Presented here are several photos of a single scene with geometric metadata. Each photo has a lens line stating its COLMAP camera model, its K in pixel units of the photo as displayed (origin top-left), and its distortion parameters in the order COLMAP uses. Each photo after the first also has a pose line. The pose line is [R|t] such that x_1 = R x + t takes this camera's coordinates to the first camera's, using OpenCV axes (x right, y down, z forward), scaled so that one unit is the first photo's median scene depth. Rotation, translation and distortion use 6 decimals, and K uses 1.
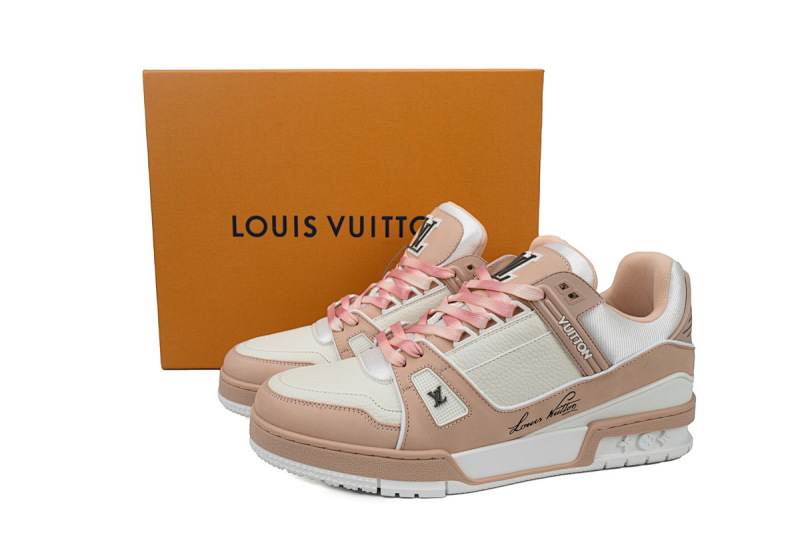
lens RADIAL K [[698.3, 0, 400.0], [0, 698.3, 266.5], [0, 0, 1]] dist [-0.000141, 0.000767]
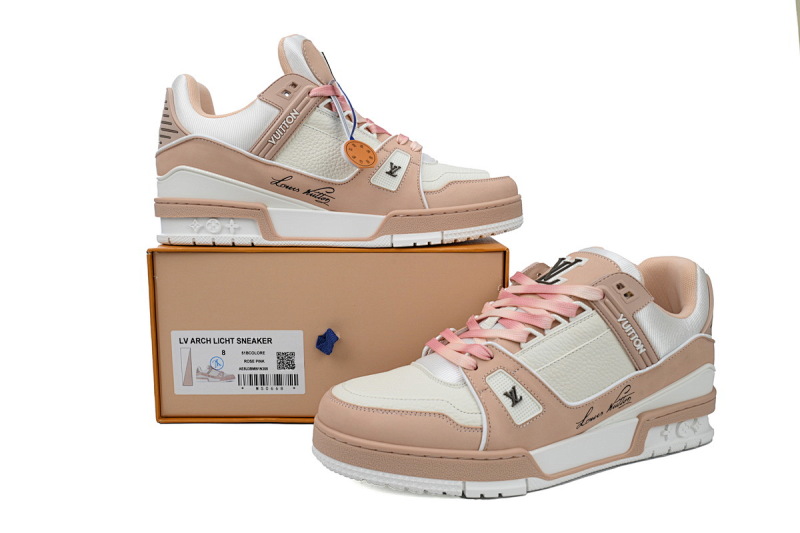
lens RADIAL K [[698.3, 0, 400.0], [0, 698.3, 266.5], [0, 0, 1]] dist [-0.000141, 0.000767]
pose [[0.980080, -0.020703, 0.197523, -0.306106], [0.029117, 0.998784, -0.039788, 0.030881], [-0.196459, 0.044746, 0.979490, 0.016164]]
